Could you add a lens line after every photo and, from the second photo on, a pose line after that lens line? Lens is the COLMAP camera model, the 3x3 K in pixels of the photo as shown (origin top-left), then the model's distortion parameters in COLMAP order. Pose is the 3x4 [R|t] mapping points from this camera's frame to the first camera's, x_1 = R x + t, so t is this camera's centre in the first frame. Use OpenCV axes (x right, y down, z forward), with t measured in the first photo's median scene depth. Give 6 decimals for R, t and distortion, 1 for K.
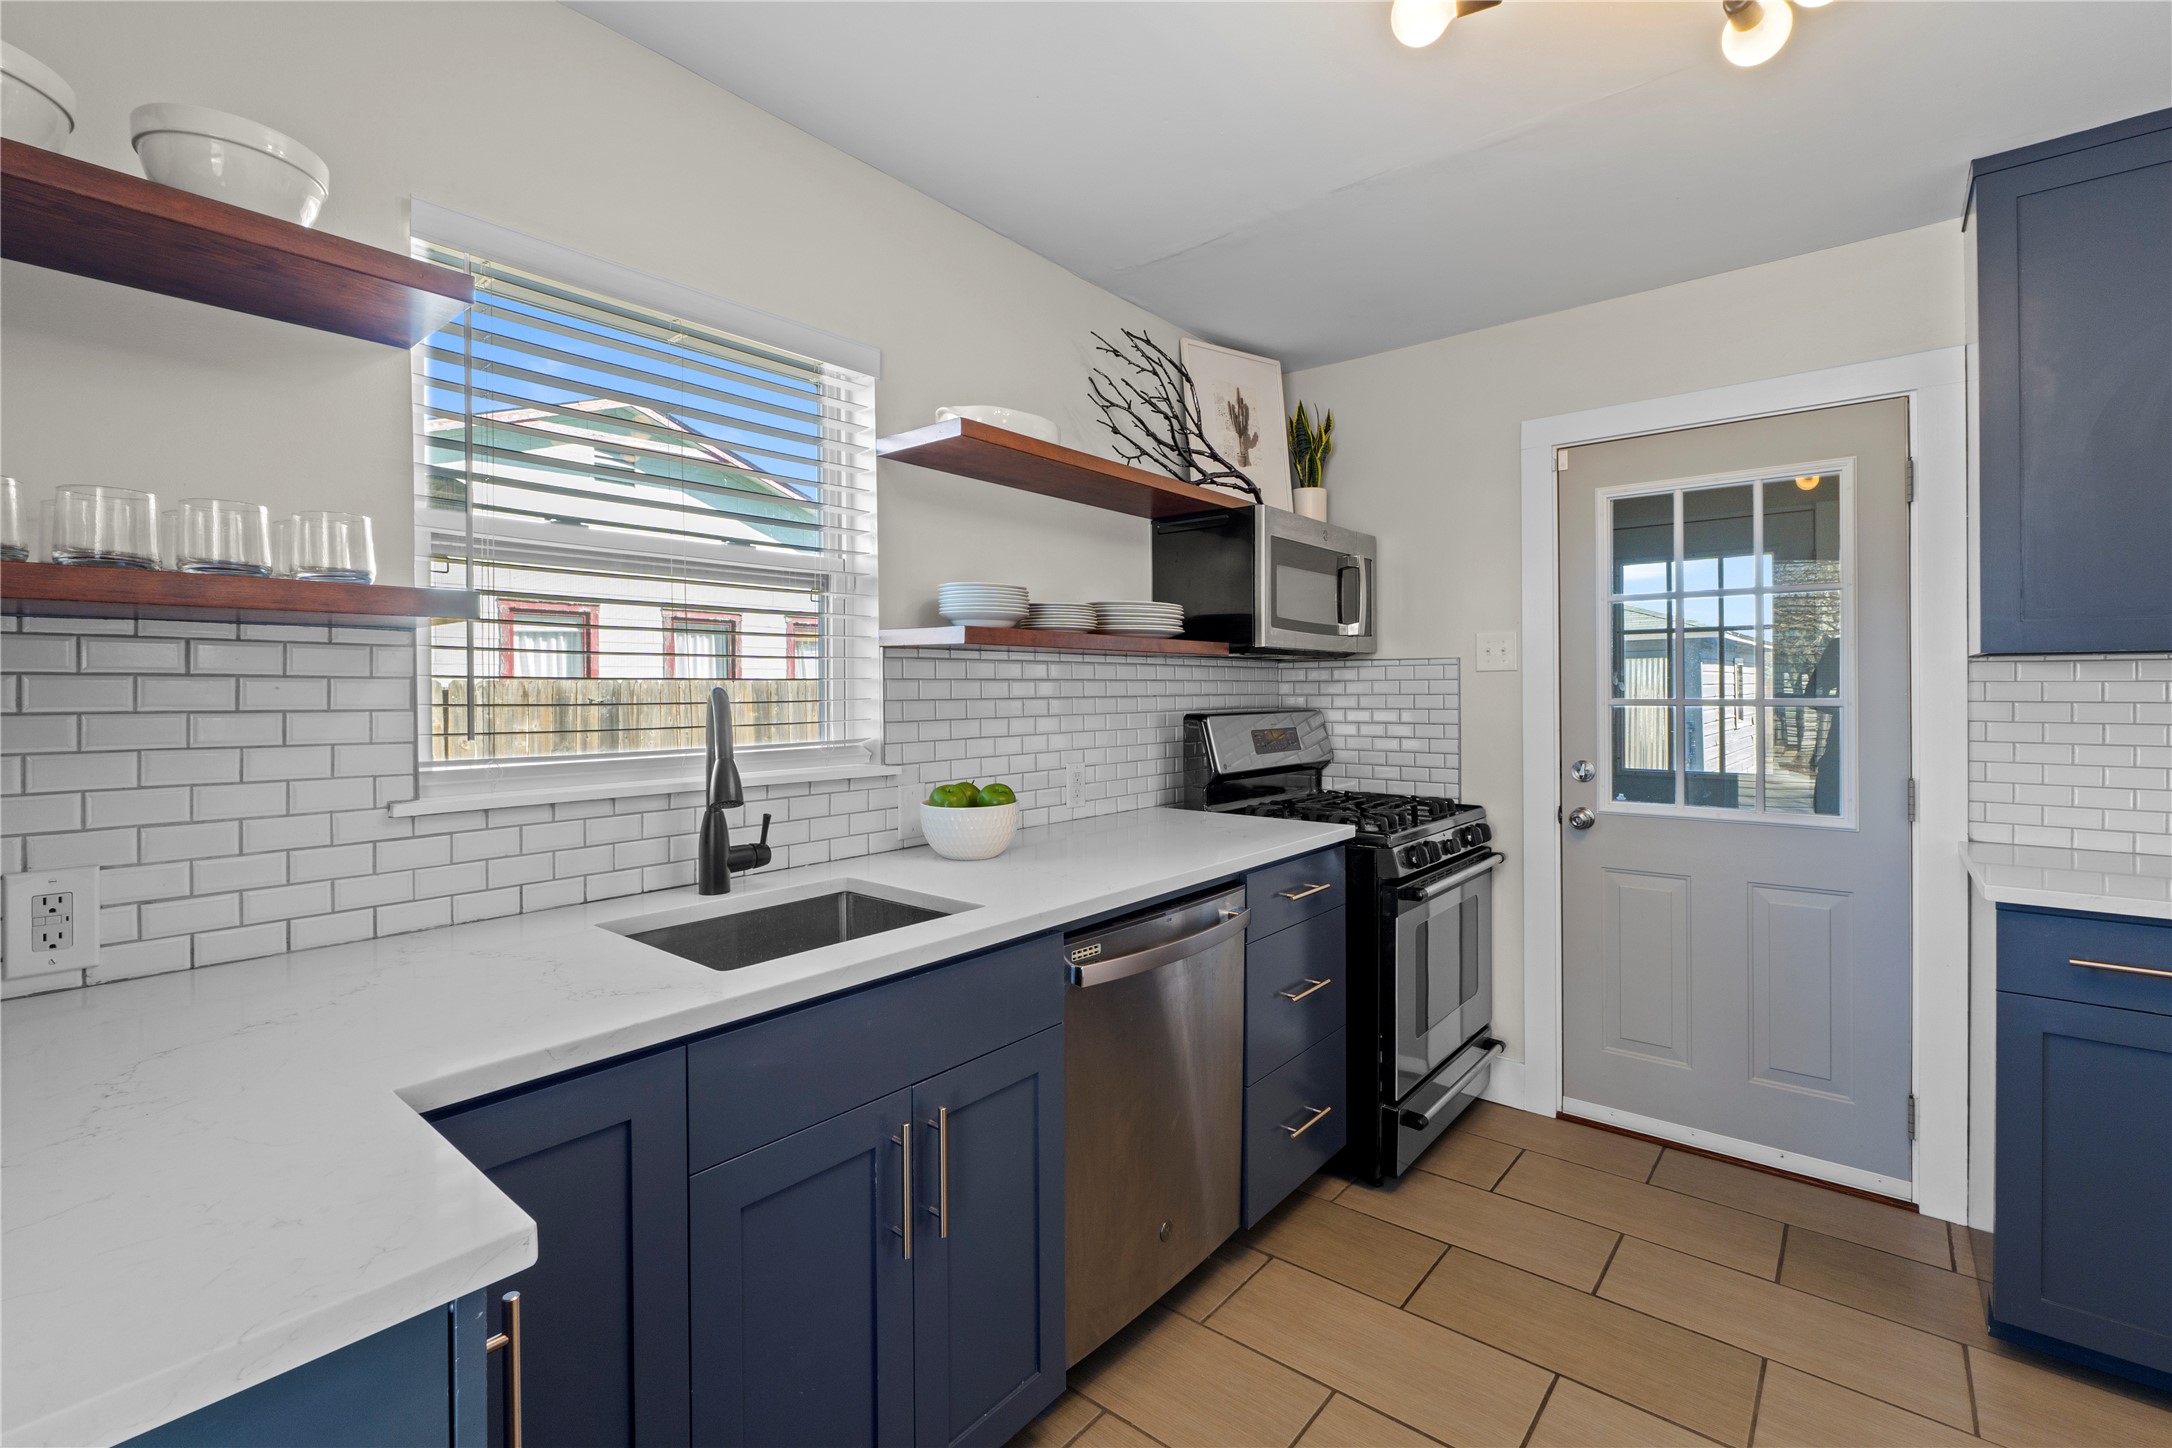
lens RADIAL K [[940.4, 0, 1120.1], [0, 940.4, 695.7], [0, 0, 1]] dist [-0.004367, -0.000113]
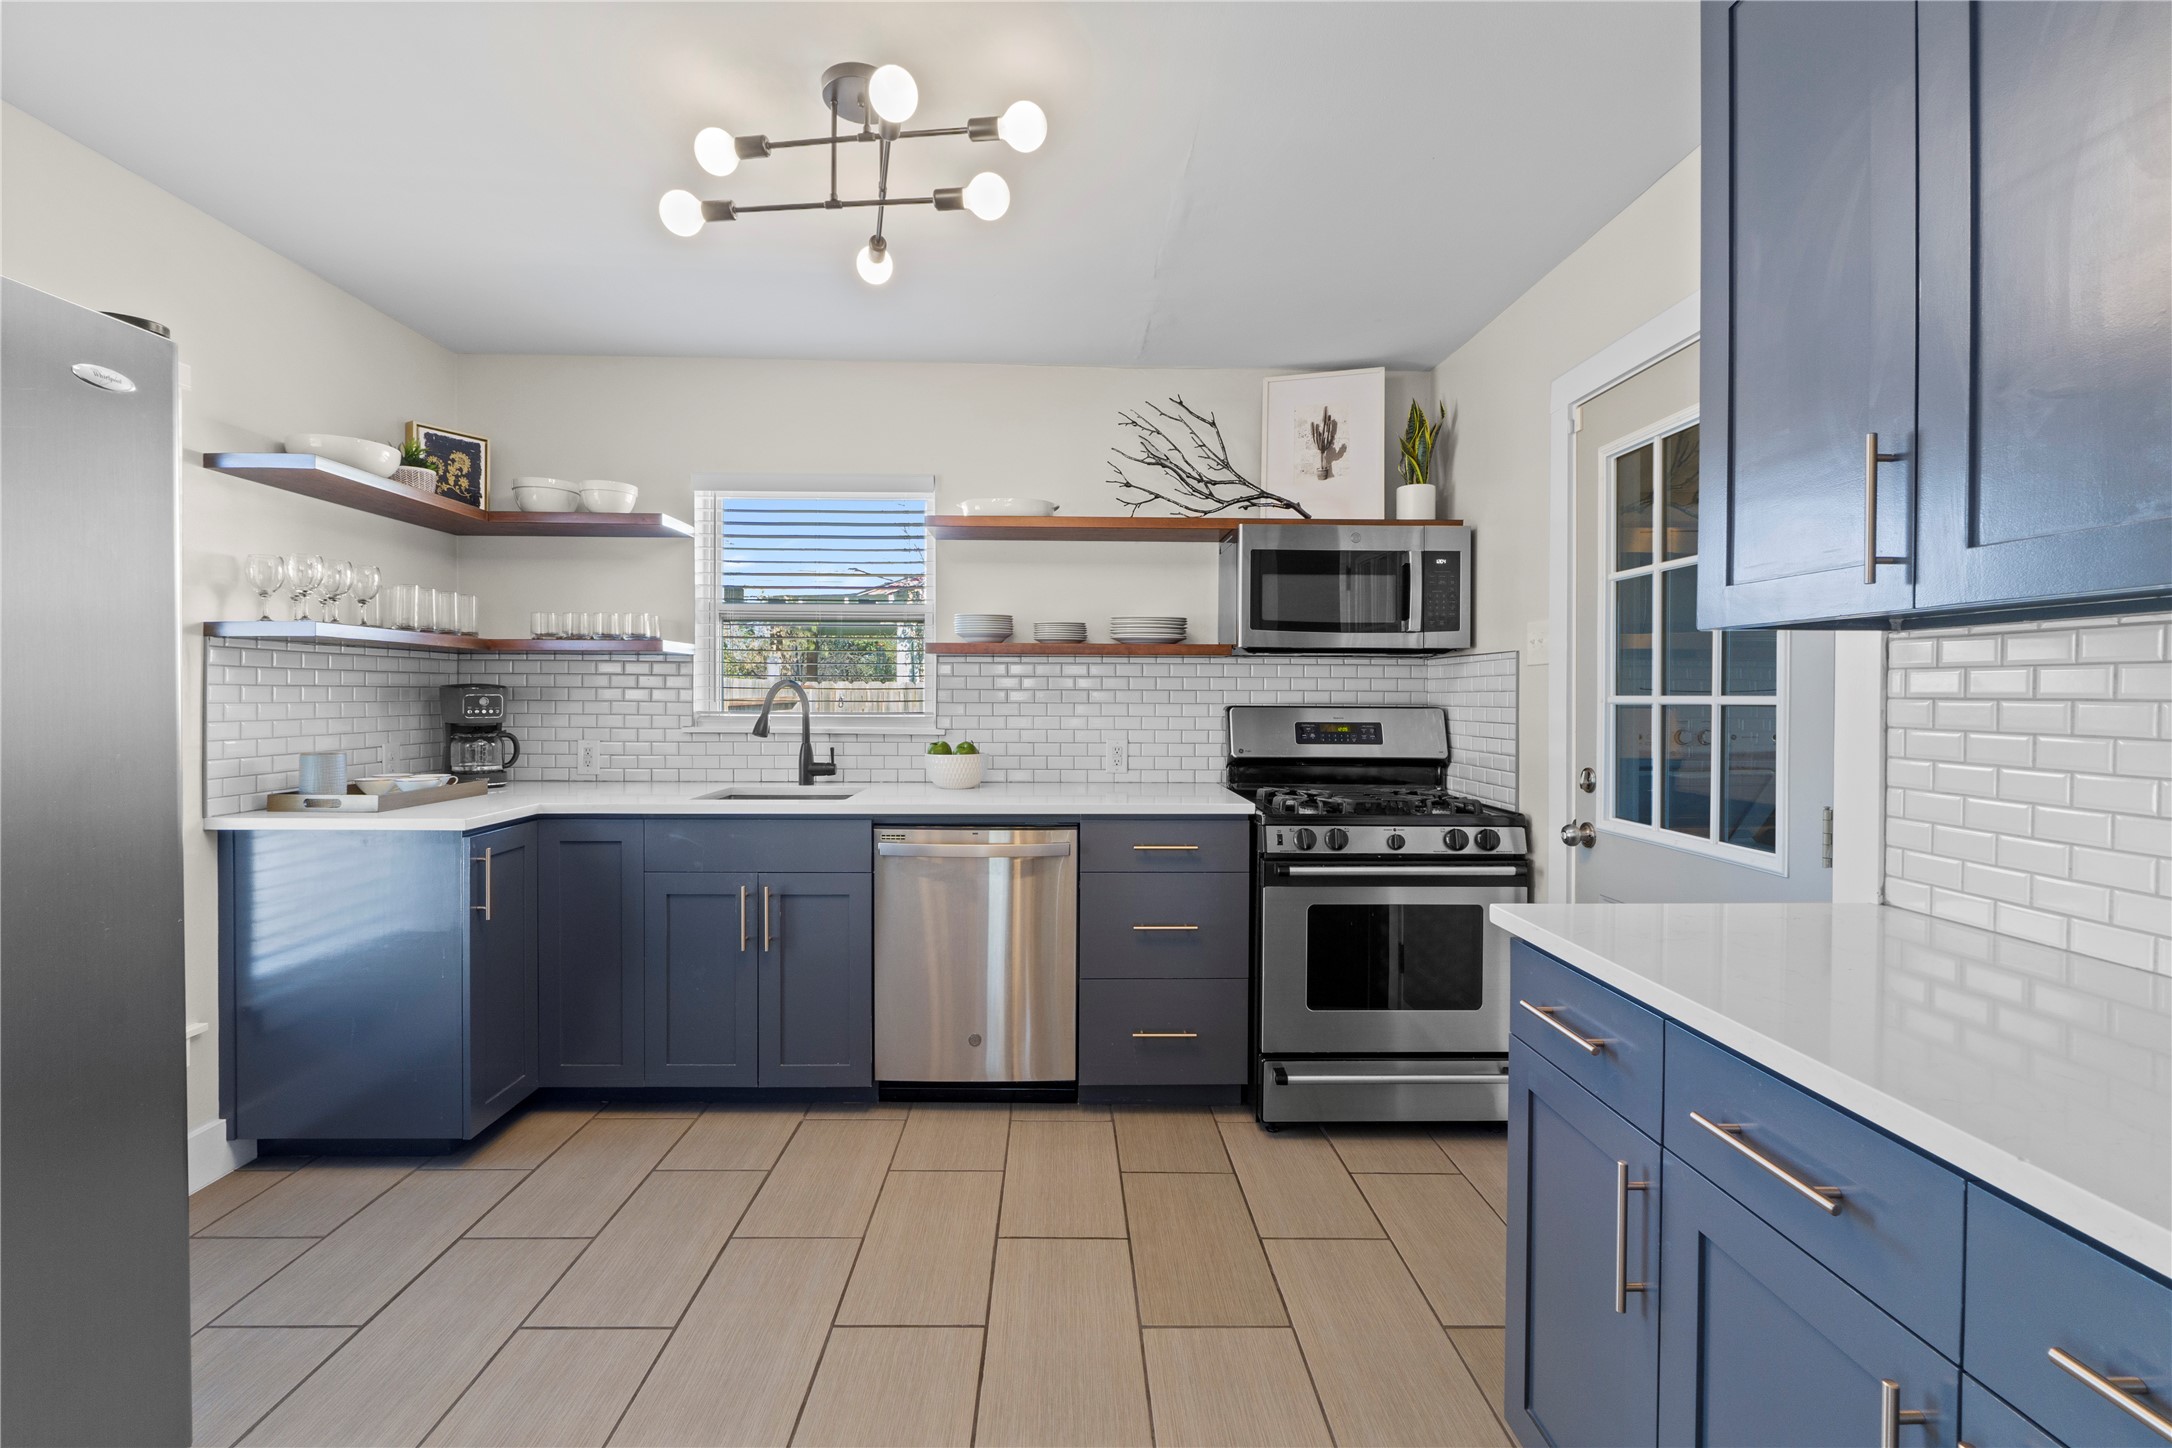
lens RADIAL K [[940.4, 0, 1094.0], [0, 940.4, 704.7], [0, 0, 1]] dist [-0.004367, -0.000113]
pose [[0.652868, 0.014844, -0.757327, 0.939493], [-0.012874, 0.999881, 0.008499, 0.011668], [0.757363, 0.004201, 0.652981, 0.112127]]
